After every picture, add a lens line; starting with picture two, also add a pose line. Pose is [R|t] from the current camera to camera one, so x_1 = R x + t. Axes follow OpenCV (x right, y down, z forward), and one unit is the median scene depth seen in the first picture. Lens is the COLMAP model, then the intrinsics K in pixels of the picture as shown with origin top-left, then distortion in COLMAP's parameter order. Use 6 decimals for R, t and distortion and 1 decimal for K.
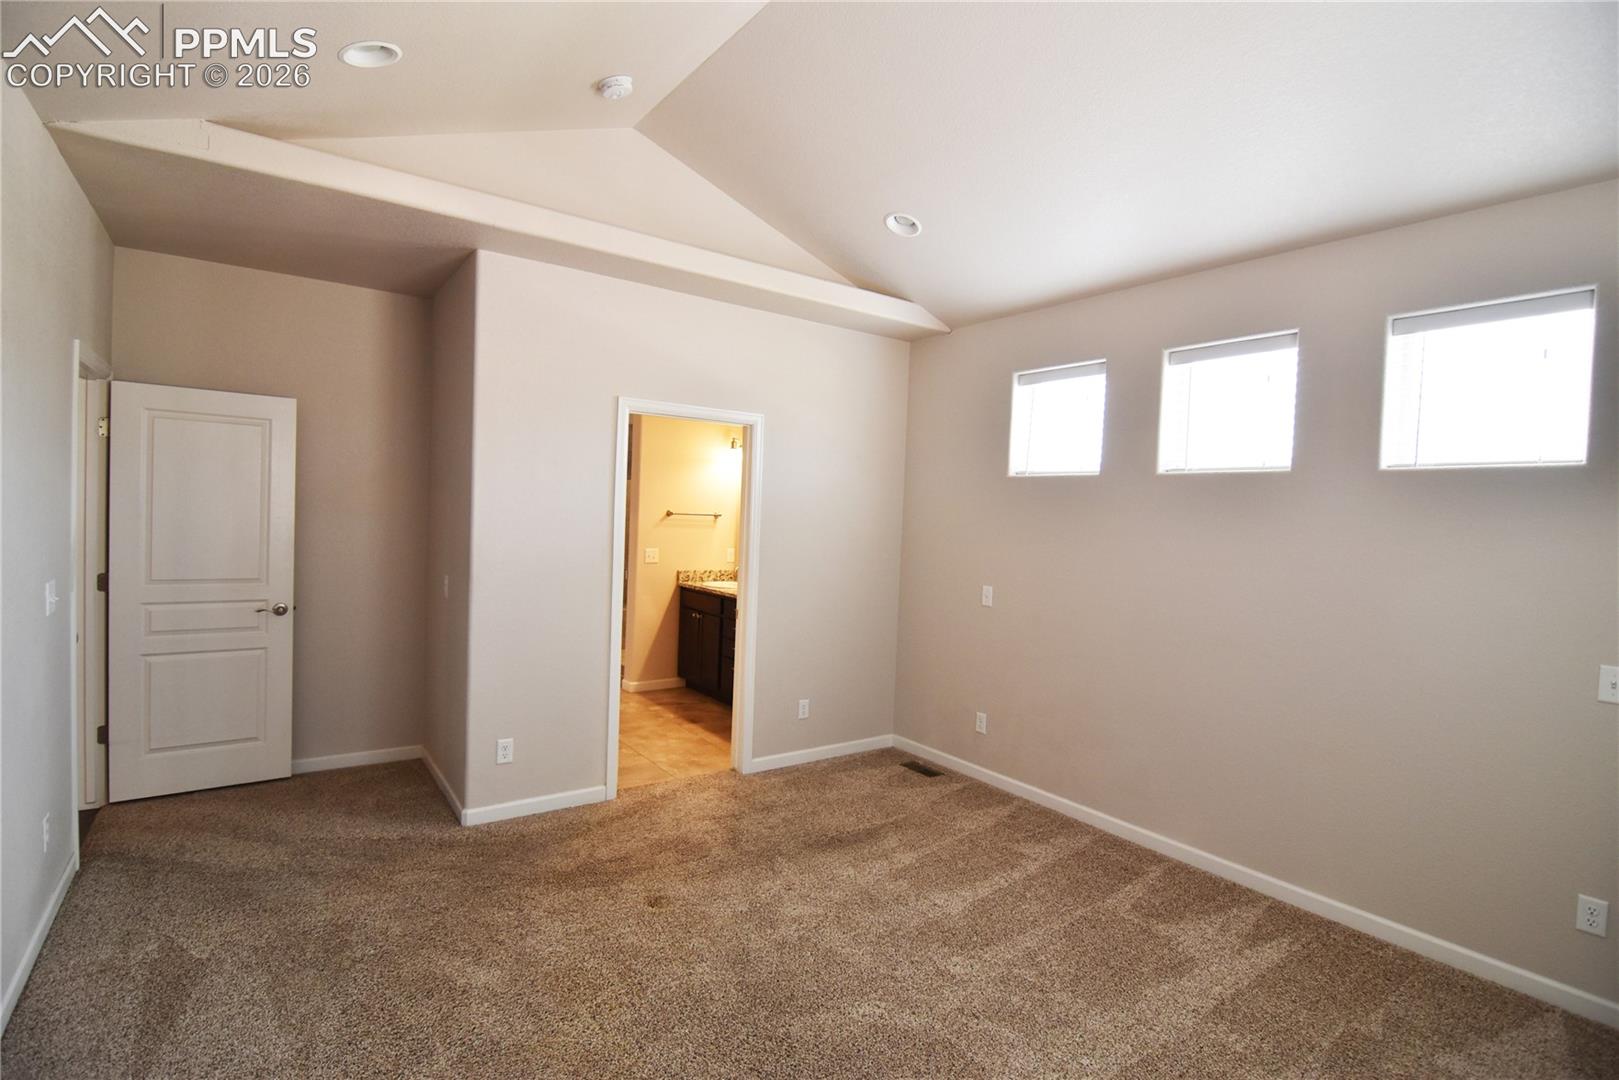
lens RADIAL K [[793.6, 0, 795.9], [0, 793.6, 532.2], [0, 0, 1]] dist [-0.003020, -0.001415]
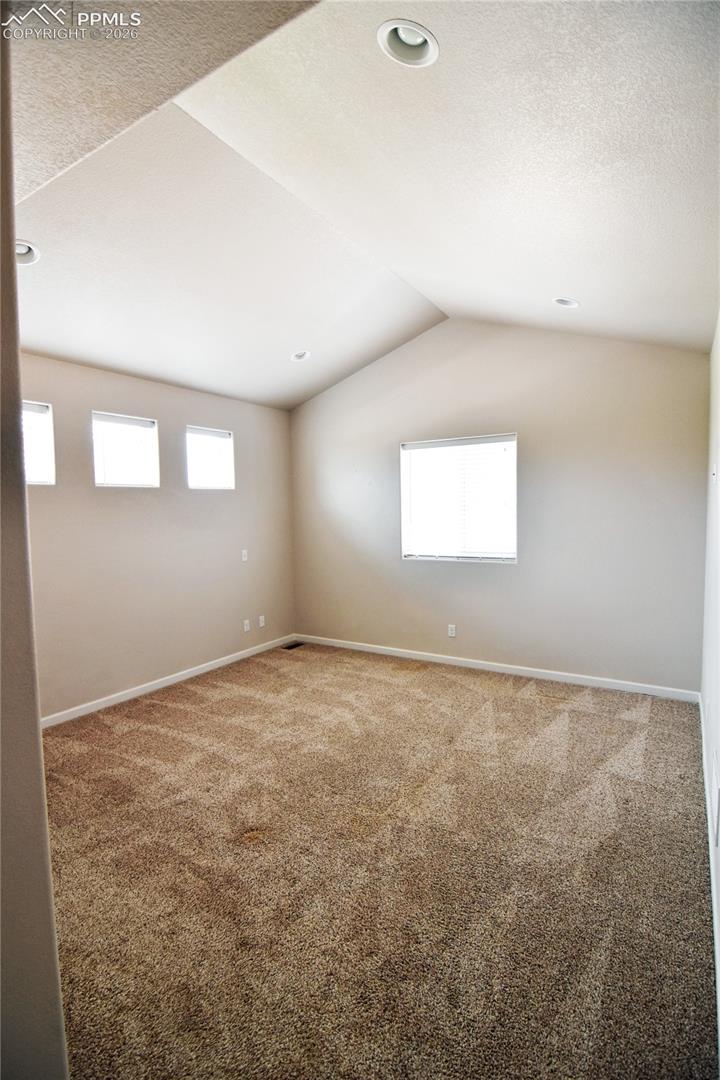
lens RADIAL K [[529.4, 0, 351.8], [0, 529.4, 539.7], [0, 0, 1]] dist [-0.003020, -0.001415]
pose [[-0.380865, -0.079165, 0.921235, -0.870837], [0.041813, 0.993834, 0.102691, -0.058726], [-0.923685, 0.077631, -0.375207, 1.038996]]
